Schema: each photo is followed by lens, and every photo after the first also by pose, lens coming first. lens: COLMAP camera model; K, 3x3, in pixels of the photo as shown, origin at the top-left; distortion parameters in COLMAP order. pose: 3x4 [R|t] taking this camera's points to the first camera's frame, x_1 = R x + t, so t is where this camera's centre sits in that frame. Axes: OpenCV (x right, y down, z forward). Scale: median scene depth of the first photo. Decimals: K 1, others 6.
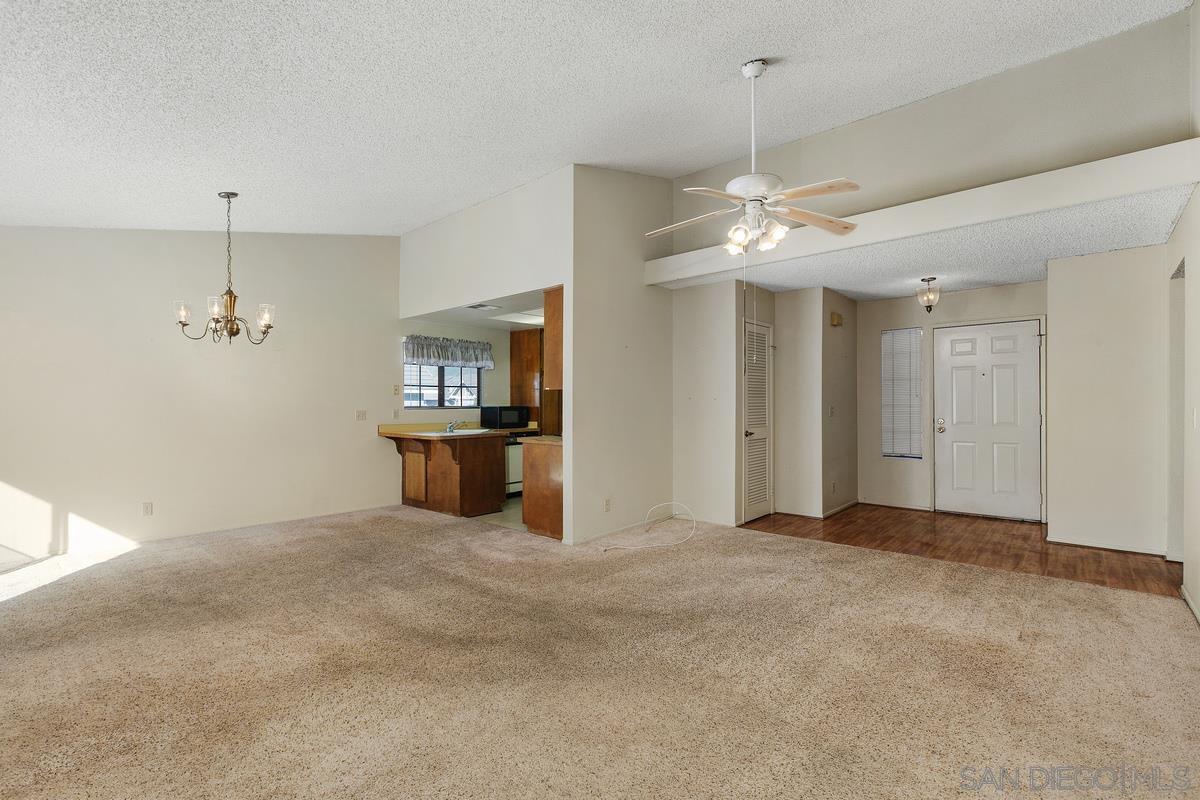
lens RADIAL K [[543.0, 0, 592.1], [0, 543.0, 398.9], [0, 0, 1]] dist [0.004103, -0.000038]
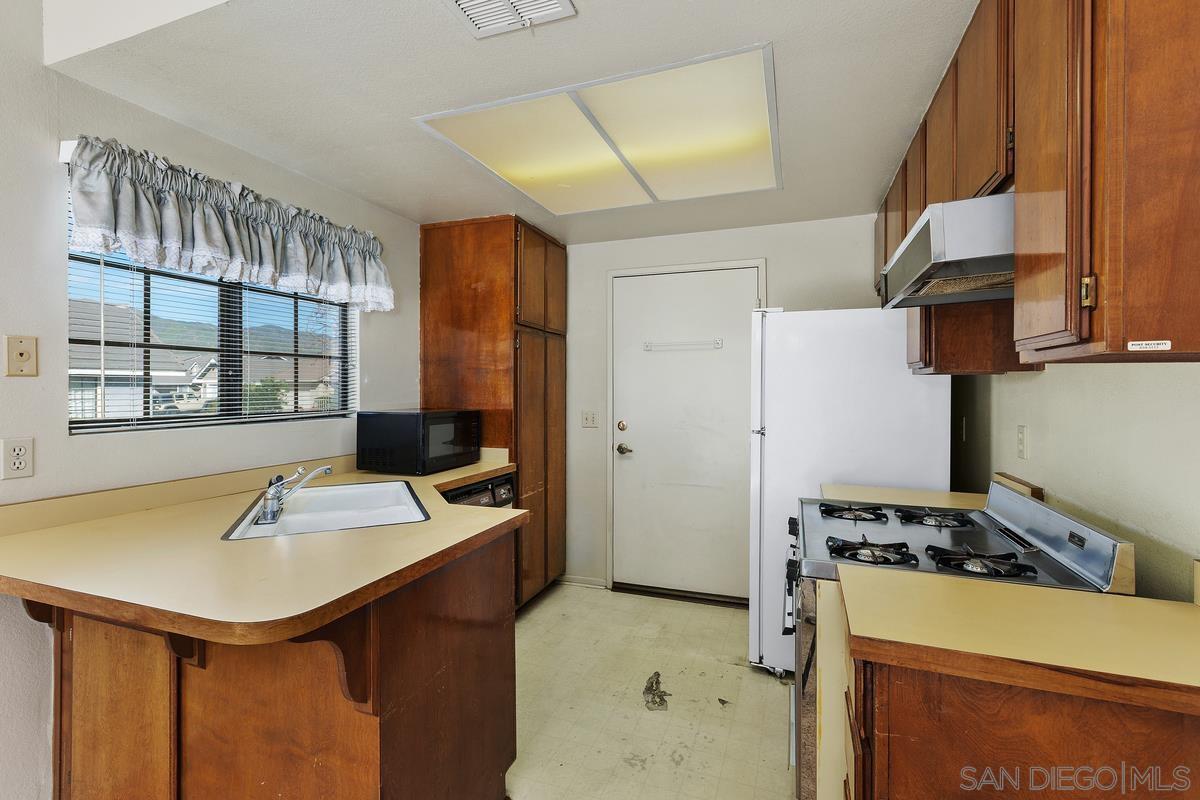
lens RADIAL K [[543.0, 0, 591.3], [0, 543.0, 389.3], [0, 0, 1]] dist [0.004103, -0.000038]
pose [[0.929193, 0.003627, 0.369576, -0.230050], [-0.006438, 0.999959, 0.006371, -0.005284], [-0.369538, -0.008299, 0.929179, 0.725243]]
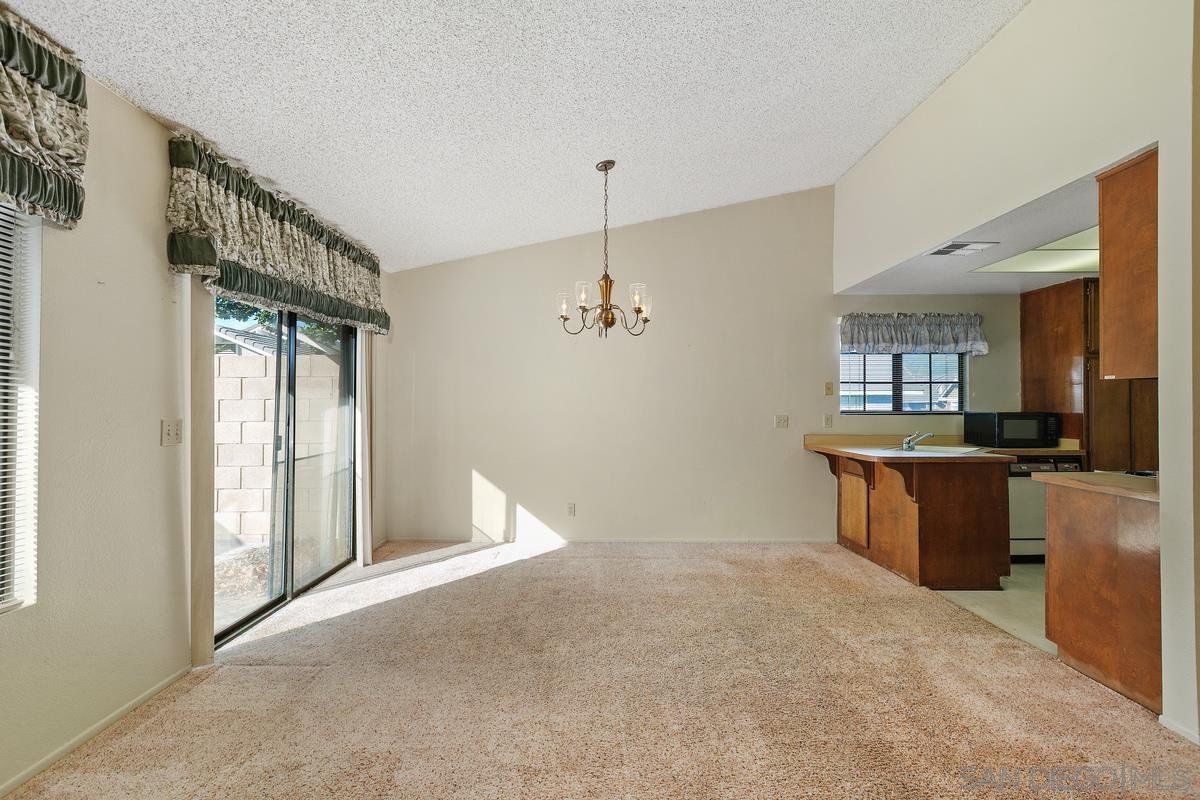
lens RADIAL K [[543.0, 0, 598.9], [0, 543.0, 401.0], [0, 0, 1]] dist [0.004103, -0.000038]
pose [[0.683400, -0.003661, -0.730035, -0.031384], [0.002302, 0.999993, -0.002860, 0.001783], [0.730041, 0.000275, 0.683404, 0.269561]]
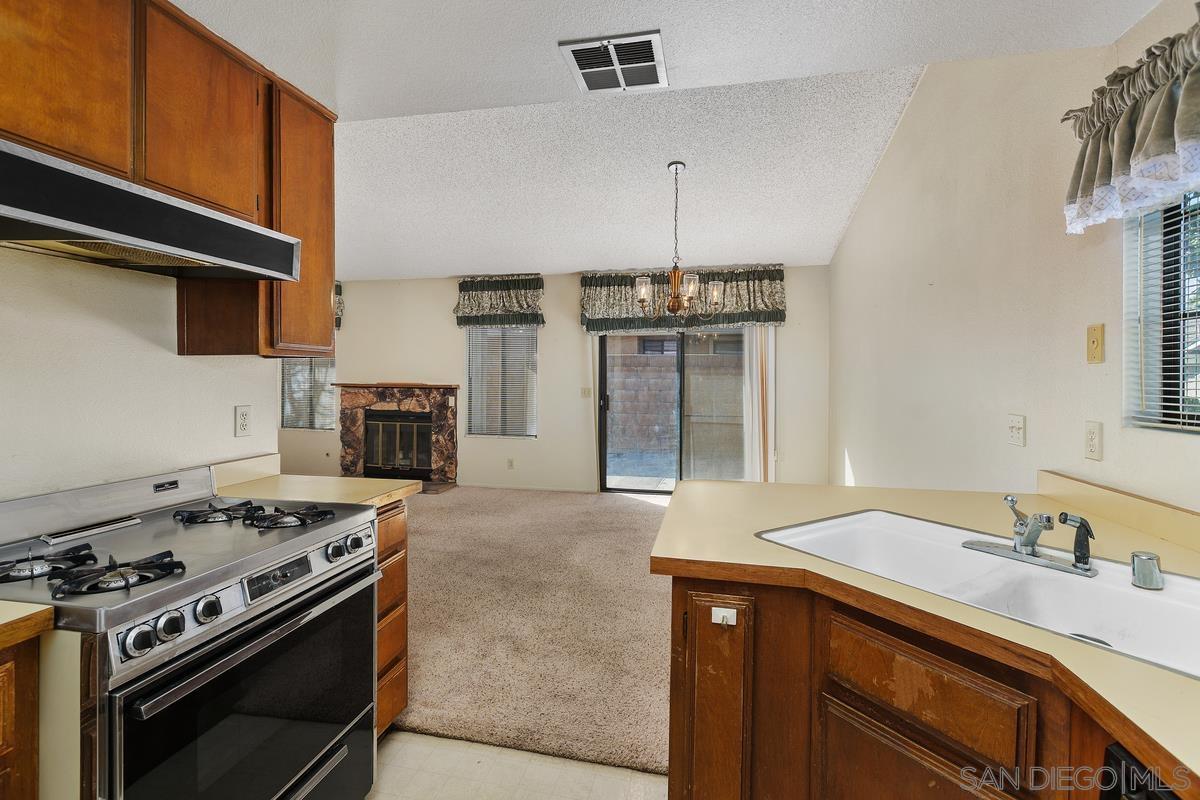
lens RADIAL K [[543.0, 0, 600.3], [0, 543.0, 391.8], [0, 0, 1]] dist [0.004103, -0.000038]
pose [[-0.864587, -0.002229, -0.502478, -0.055620], [-0.007899, 0.999927, 0.009156, 0.011272], [0.502421, 0.011886, -0.864541, 1.172415]]
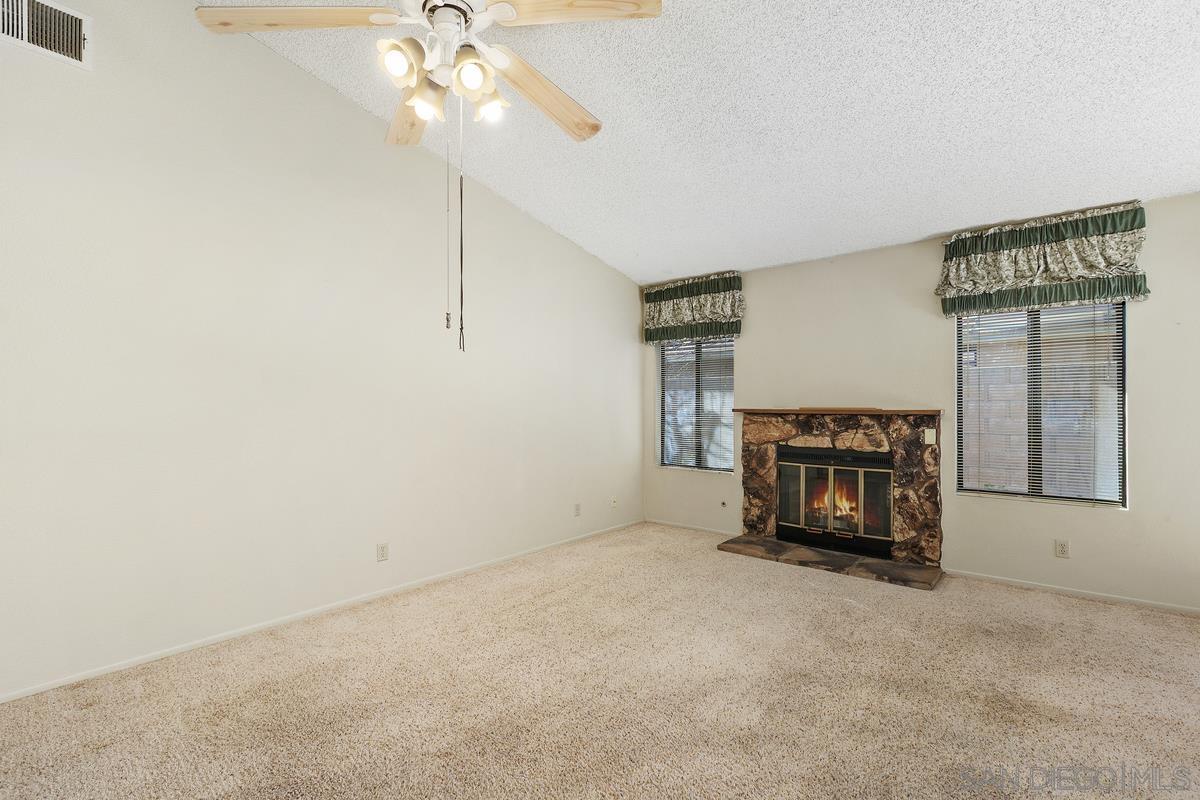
lens RADIAL K [[543.0, 0, 603.7], [0, 543.0, 407.2], [0, 0, 1]] dist [0.004103, -0.000038]
pose [[-0.999105, 0.002606, -0.042214, 0.084920], [0.002783, 0.999988, -0.004143, 0.008168], [0.042203, -0.004256, -0.999100, 0.768133]]
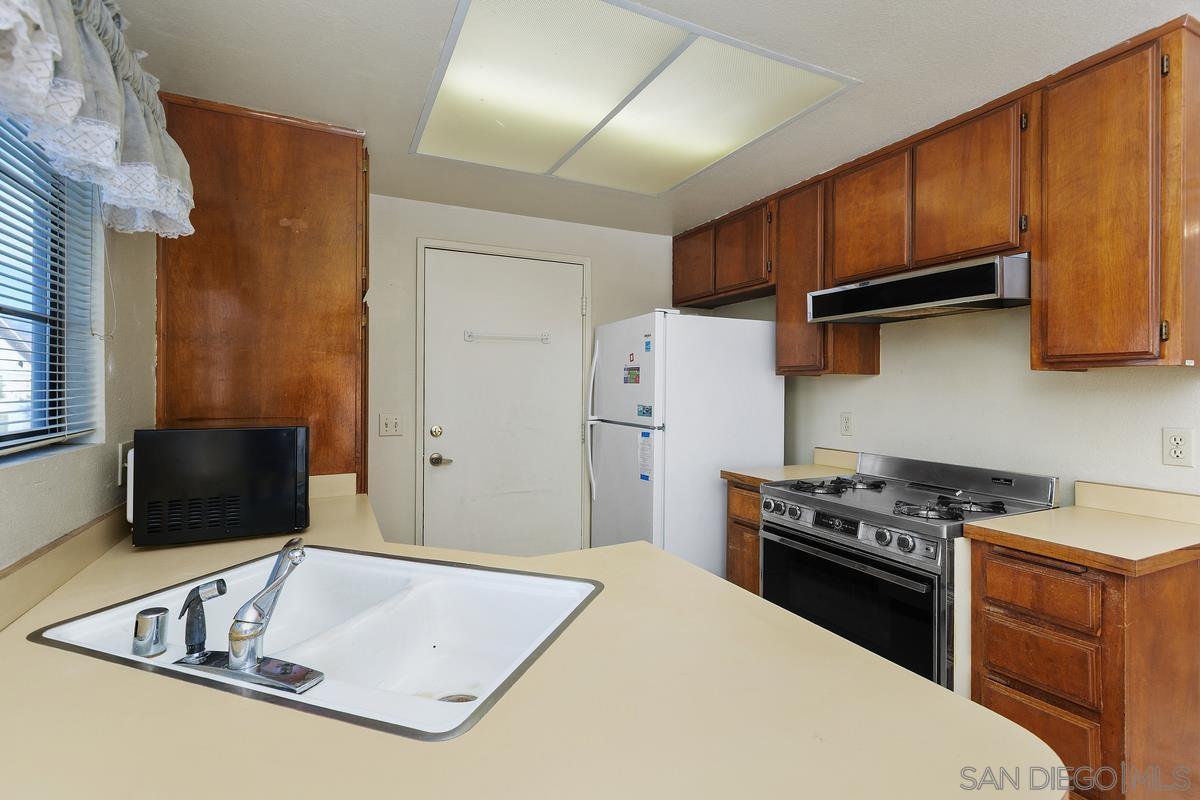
lens RADIAL K [[543.0, 0, 596.6], [0, 543.0, 388.0], [0, 0, 1]] dist [0.004103, -0.000038]
pose [[0.378990, 0.002624, 0.925397, -0.368453], [-0.009195, 0.999957, 0.000930, -0.002373], [-0.925355, -0.008862, 0.378998, 0.939689]]
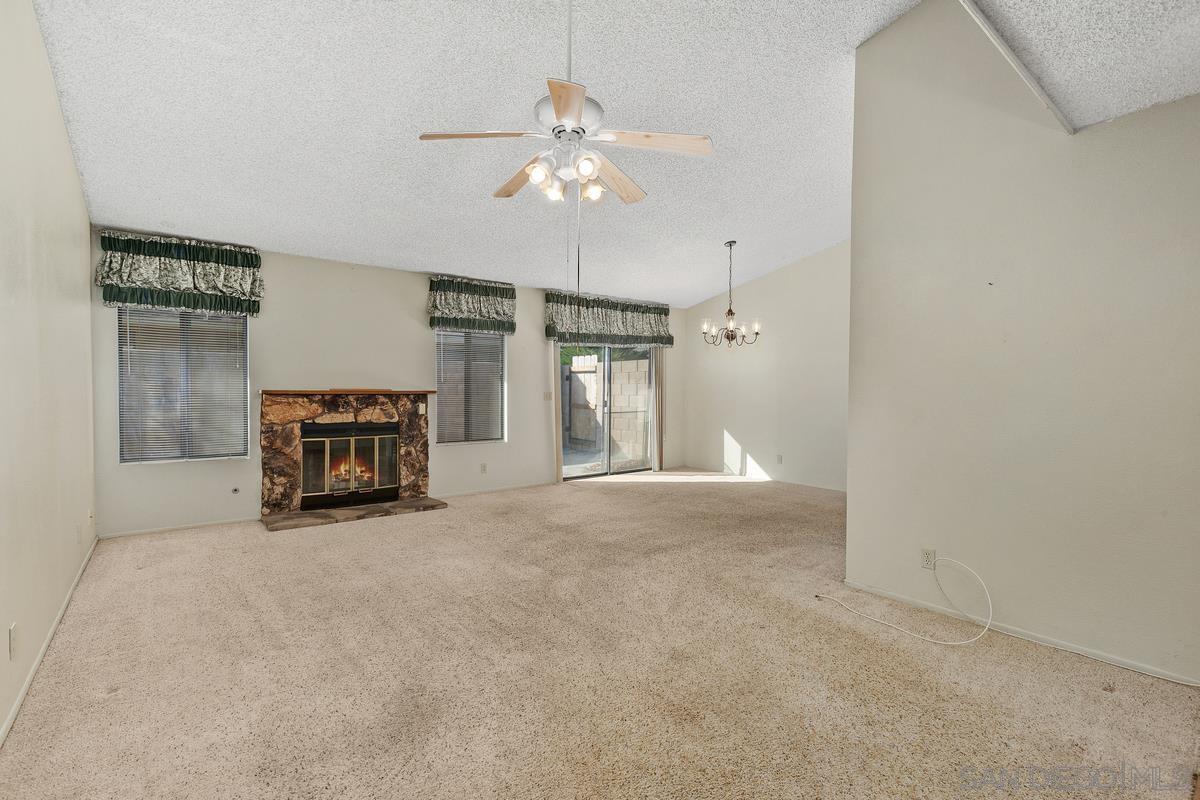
lens RADIAL K [[543.0, 0, 593.1], [0, 543.0, 402.7], [0, 0, 1]] dist [0.004103, -0.000038]
pose [[-0.163817, 0.027297, -0.986113, 0.550984], [0.001186, 0.999622, 0.027474, 0.005113], [0.986490, 0.003332, -0.163788, 0.585719]]
